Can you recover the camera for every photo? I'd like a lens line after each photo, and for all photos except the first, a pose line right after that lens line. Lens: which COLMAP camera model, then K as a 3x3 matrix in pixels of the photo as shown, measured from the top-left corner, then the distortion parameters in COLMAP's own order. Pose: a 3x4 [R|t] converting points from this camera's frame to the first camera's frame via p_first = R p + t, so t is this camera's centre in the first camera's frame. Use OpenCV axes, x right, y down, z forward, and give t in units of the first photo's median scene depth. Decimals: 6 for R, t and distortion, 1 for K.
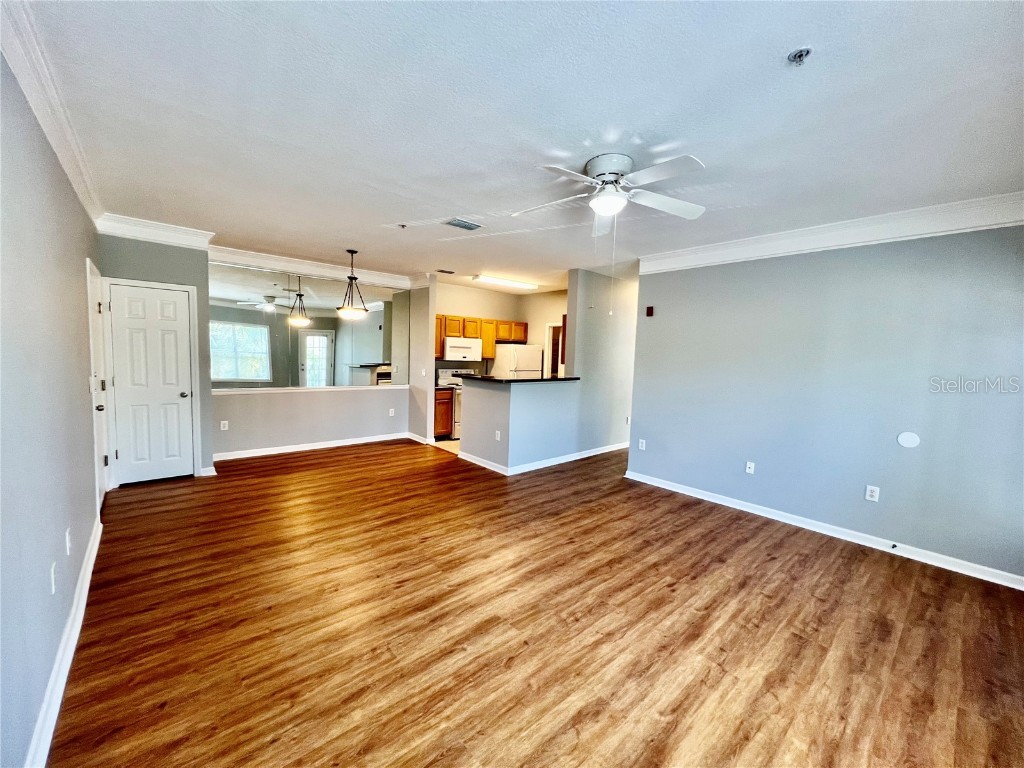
lens RADIAL K [[409.0, 0, 513.1], [0, 409.0, 384.7], [0, 0, 1]] dist [-0.000203, 0.000124]
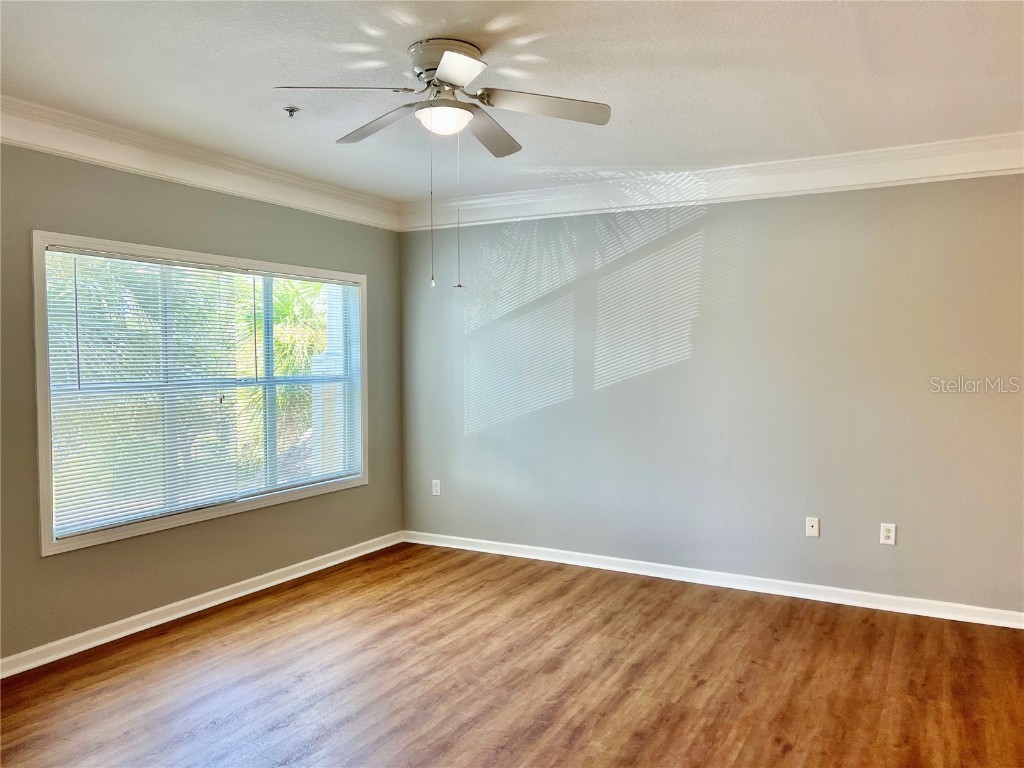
lens RADIAL K [[772.2, 0, 518.5], [0, 772.2, 390.4], [0, 0, 1]] dist [0.052593, -0.059147]
pose [[-0.939672, -0.016780, -0.341666, 0.329971], [-0.057692, 0.992263, 0.109934, -0.101461], [0.337178, 0.123014, -0.933370, 1.387481]]
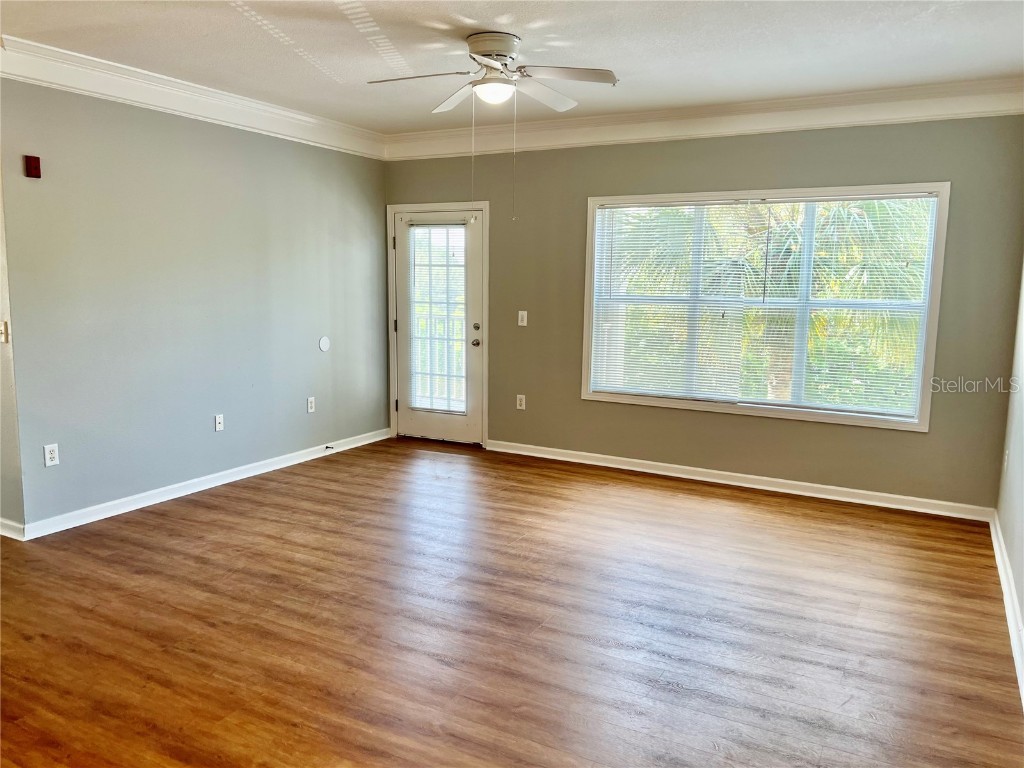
lens RADIAL K [[788.0, 0, 508.3], [0, 788.0, 387.8], [0, 0, 1]] dist [0.044403, -0.053583]
pose [[-0.338584, -0.169212, 0.925596, -0.861837], [0.048631, 0.979236, 0.196807, -0.103544], [-0.939679, 0.111648, -0.323324, 0.980478]]
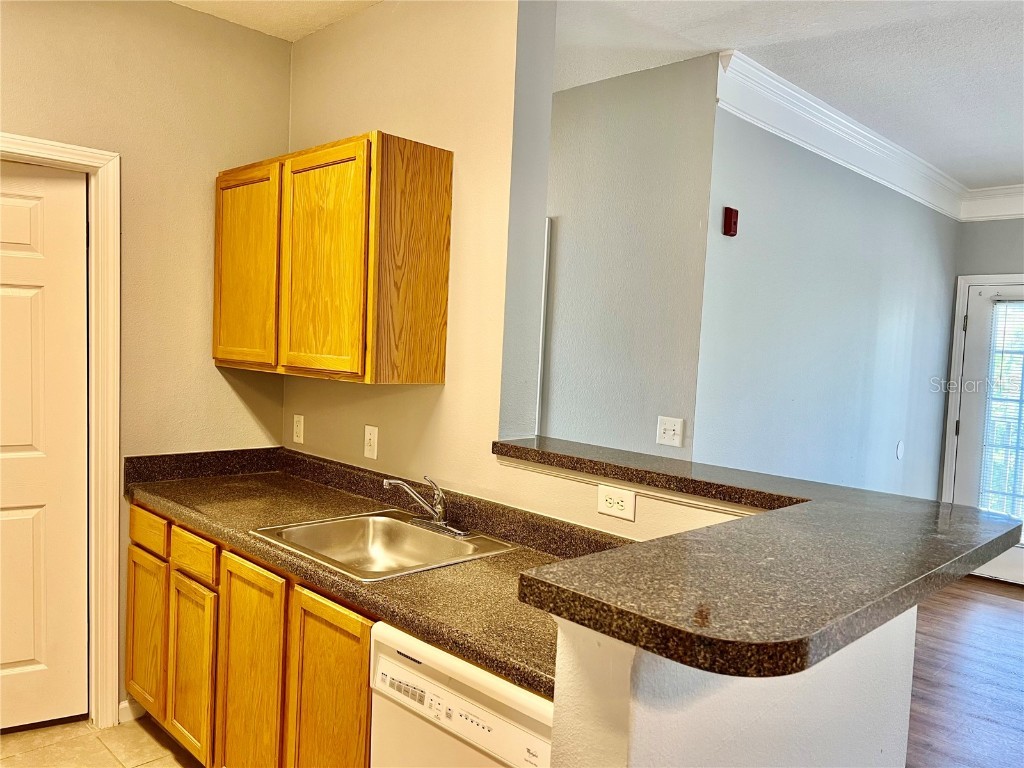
lens RADIAL K [[772.2, 0, 518.5], [0, 772.2, 390.4], [0, 0, 1]] dist [0.052593, -0.059147]
pose [[-0.062805, -0.094798, 0.993513, -0.406750], [0.030974, 0.994814, 0.096880, -0.125885], [-0.997545, 0.036857, -0.059543, 1.480654]]
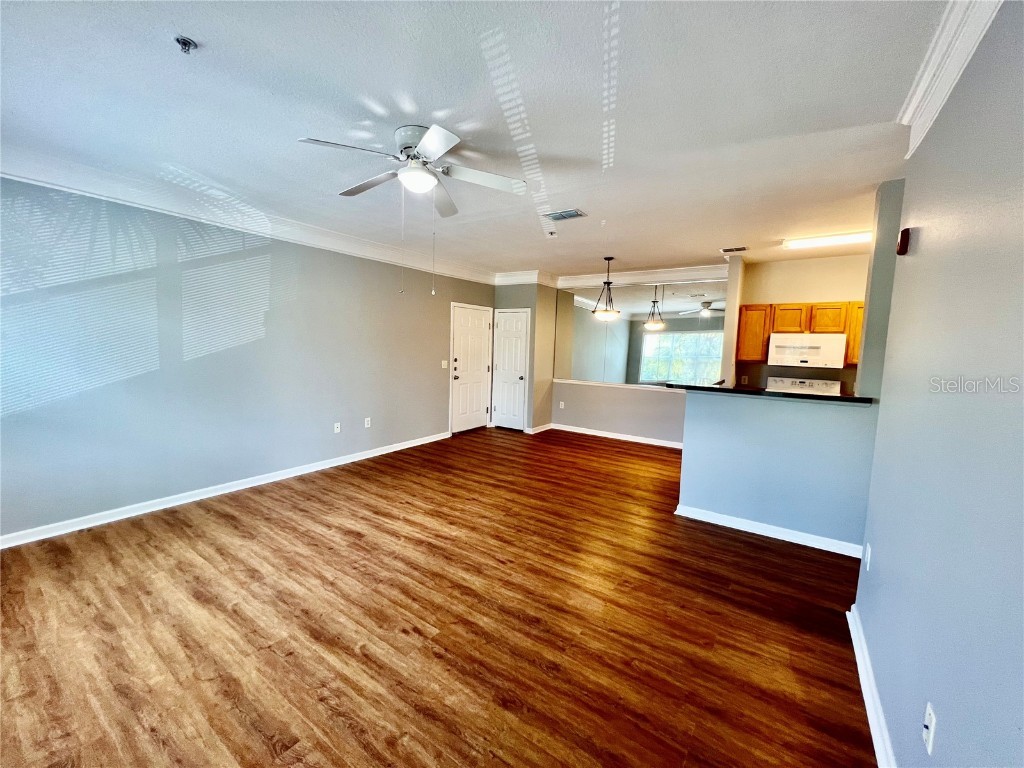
lens RADIAL K [[410.3, 0, 510.9], [0, 410.3, 385.2], [0, 0, 1]] dist [0.001613, 0.000278]
pose [[0.239673, 0.069909, -0.968333, 0.781155], [-0.097612, 0.994085, 0.047608, -0.021150], [0.965934, 0.083111, 0.245079, 0.636381]]
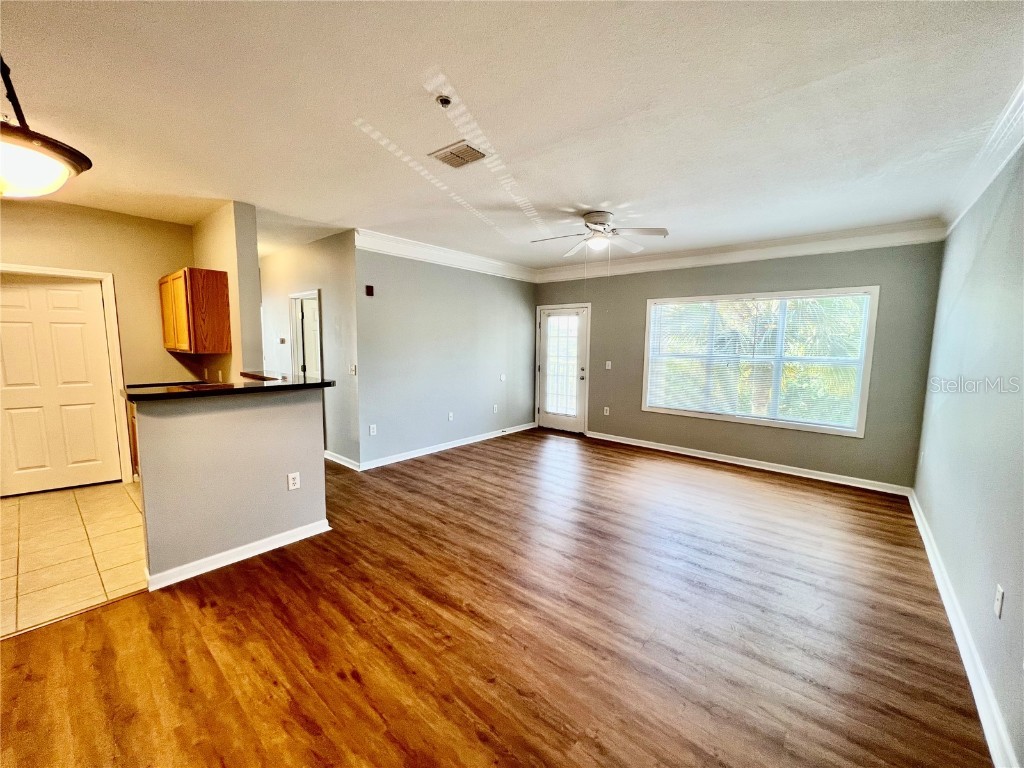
lens RADIAL K [[408.4, 0, 511.3], [0, 408.4, 384.8], [0, 0, 1]] dist [0.000280, 0.000252]
pose [[-0.141231, -0.138134, 0.980292, -0.817639], [0.059933, 0.987208, 0.147743, -0.100731], [-0.988161, 0.079618, -0.131146, 0.983387]]
